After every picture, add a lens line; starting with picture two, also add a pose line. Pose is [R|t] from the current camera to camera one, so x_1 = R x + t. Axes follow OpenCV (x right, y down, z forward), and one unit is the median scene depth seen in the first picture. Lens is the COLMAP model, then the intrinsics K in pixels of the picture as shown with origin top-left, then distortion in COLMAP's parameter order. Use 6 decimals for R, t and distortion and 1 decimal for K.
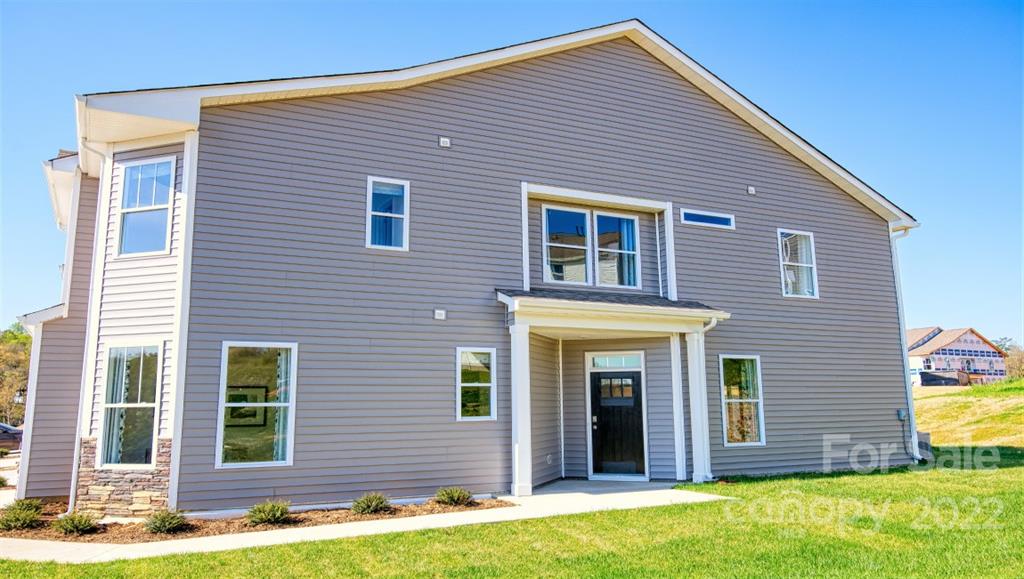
lens RADIAL K [[776.8, 0, 507.1], [0, 776.8, 268.4], [0, 0, 1]] dist [0.000463, 0.001032]
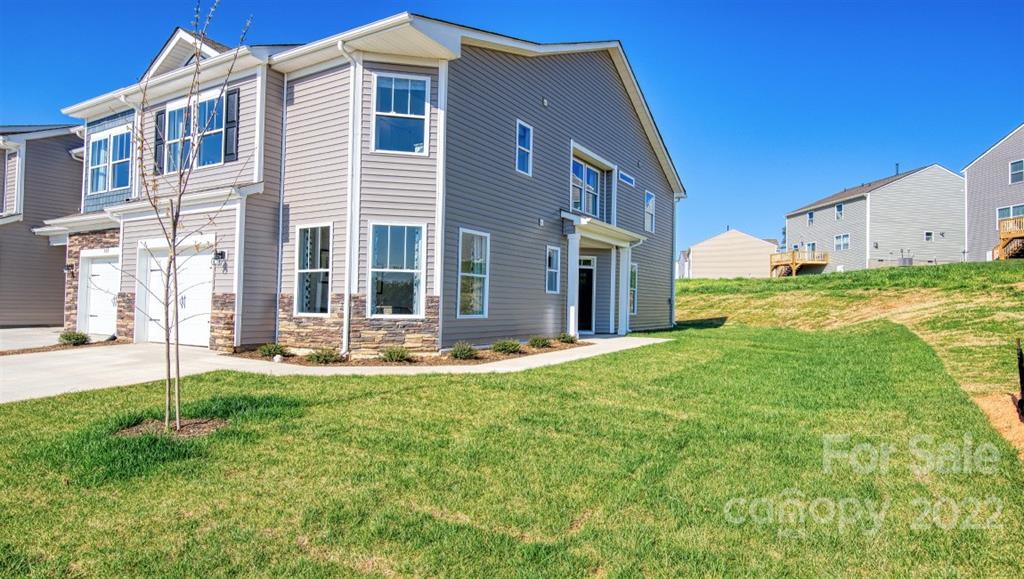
lens RADIAL K [[577.2, 0, 509.2], [0, 577.2, 299.0], [0, 0, 1]] dist [0.001449, 0.000016]
pose [[0.852723, 0.028735, 0.521572, -0.628884], [-0.114630, 0.984441, 0.133173, 0.055790], [-0.509630, -0.173348, 0.842750, 0.062283]]
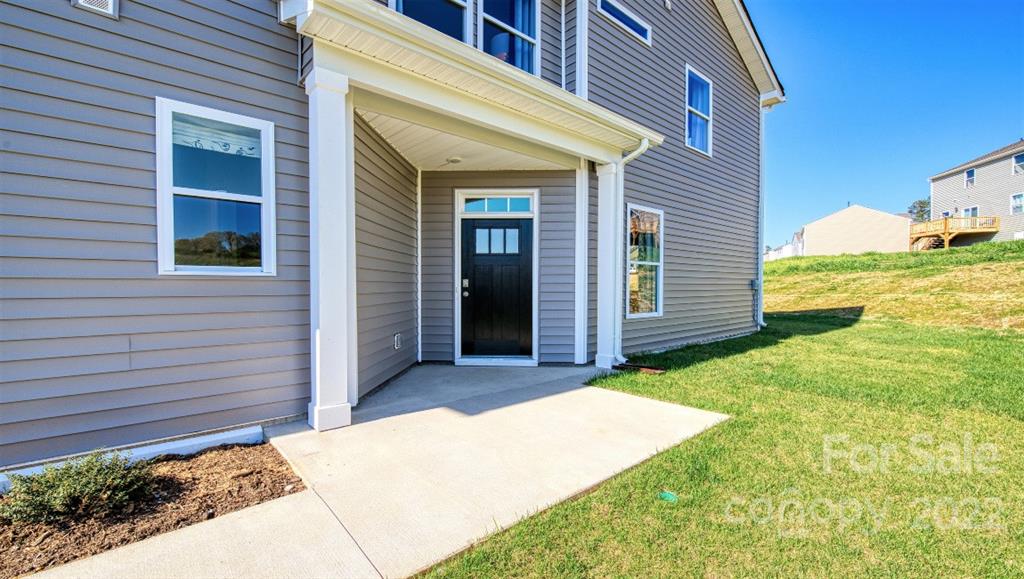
lens RADIAL K [[441.6, 0, 514.9], [0, 441.6, 290.8], [0, 0, 1]] dist [0.002548, -0.000552]
pose [[0.963680, 0.007148, 0.266965, 0.049420], [-0.056015, 0.982815, 0.175887, 0.132576], [-0.261120, -0.184453, 0.947520, 0.627048]]
